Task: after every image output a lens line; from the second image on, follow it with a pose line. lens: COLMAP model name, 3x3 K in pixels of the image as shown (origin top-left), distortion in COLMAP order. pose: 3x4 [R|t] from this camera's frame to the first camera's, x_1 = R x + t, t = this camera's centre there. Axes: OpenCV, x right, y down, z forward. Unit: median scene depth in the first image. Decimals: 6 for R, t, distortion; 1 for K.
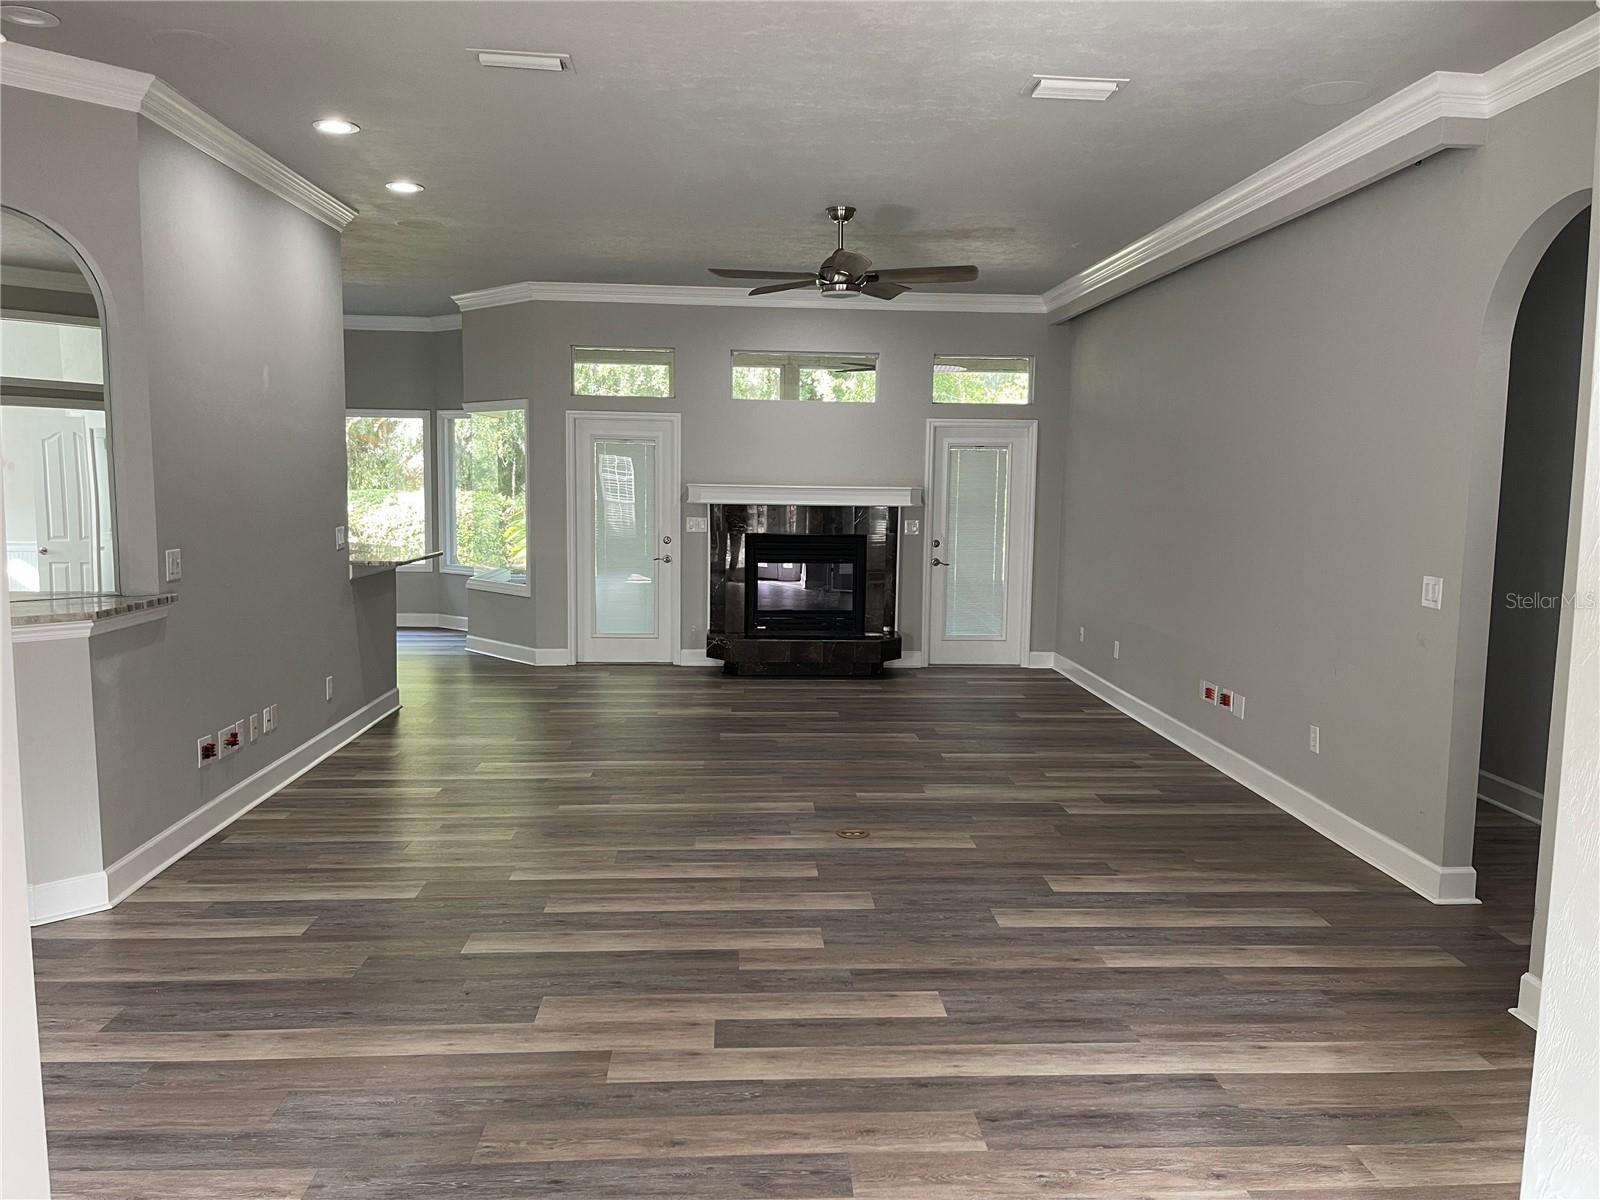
lens RADIAL K [[1151.2, 0, 802.0], [0, 1151.2, 600.8], [0, 0, 1]] dist [-0.035977, -0.006648]
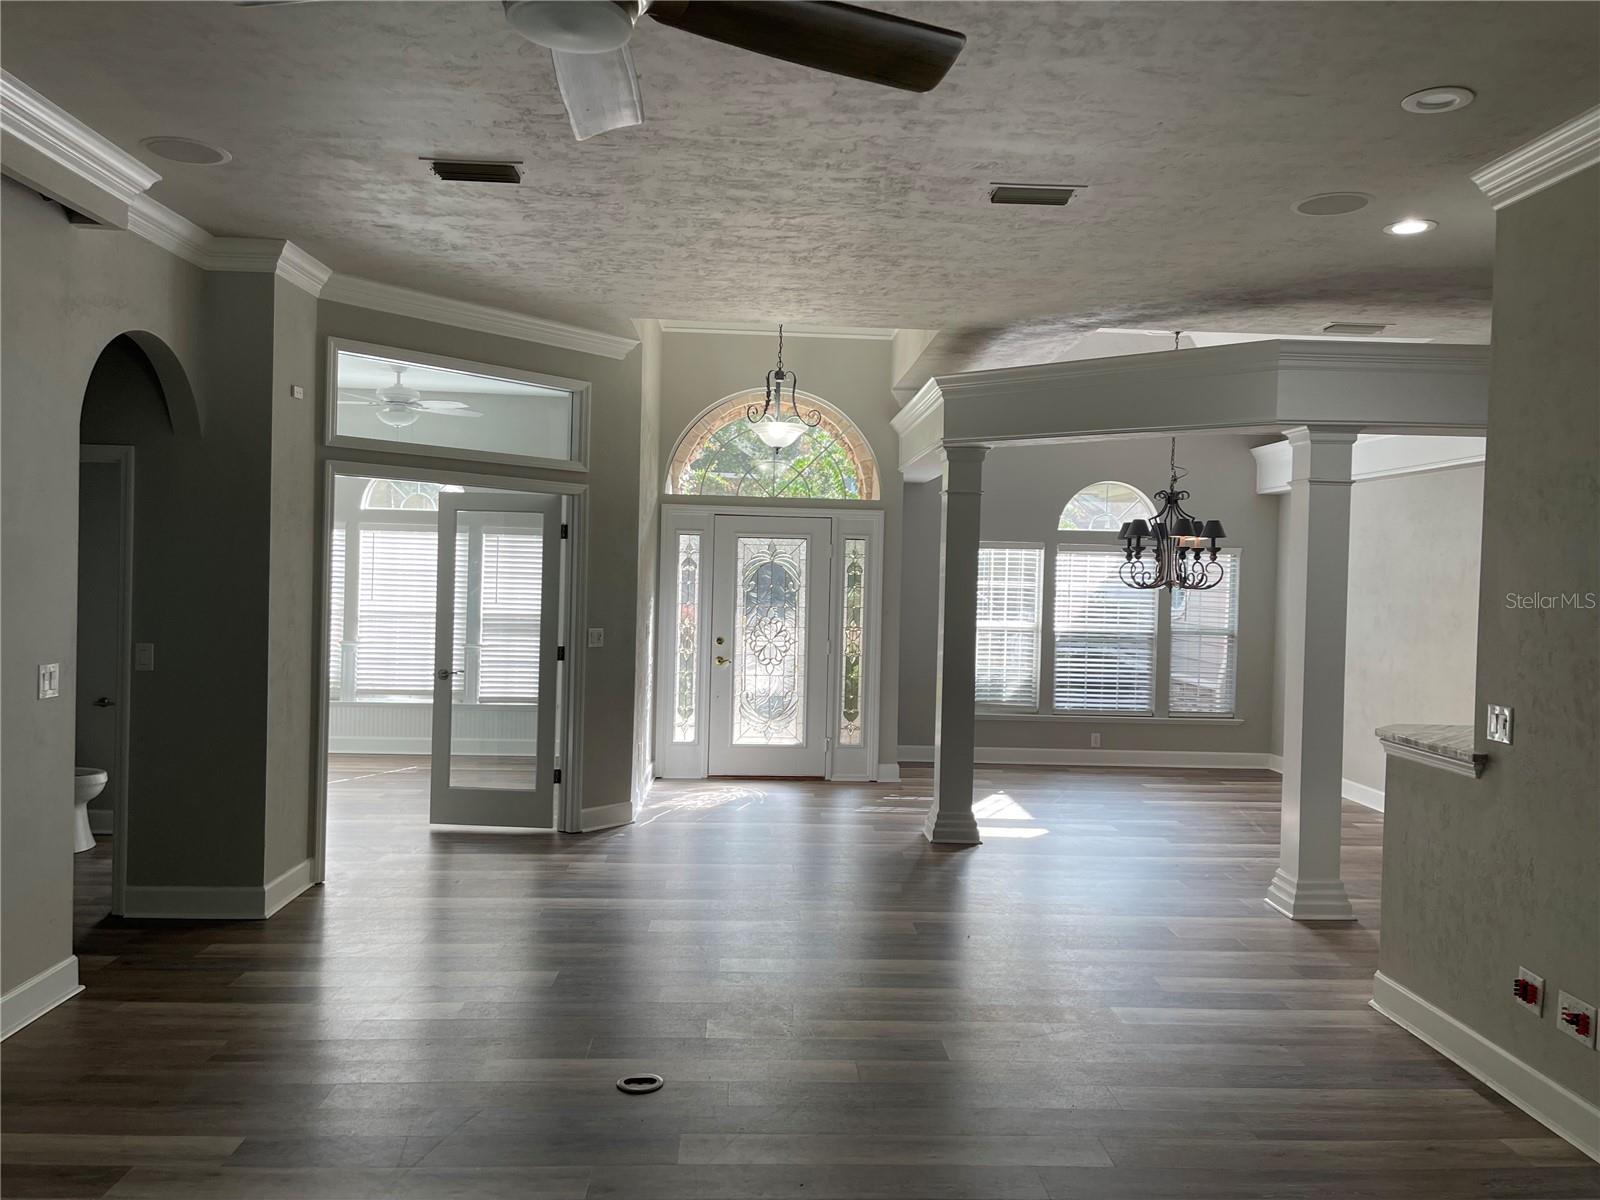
lens RADIAL K [[1151.2, 0, 800.1], [0, 1151.2, 596.7], [0, 0, 1]] dist [-0.035977, -0.006648]
pose [[-0.998947, -0.043129, 0.015660, -0.052644], [-0.040755, 0.990805, 0.129017, -0.191981], [-0.021081, 0.128243, -0.991519, 1.671913]]
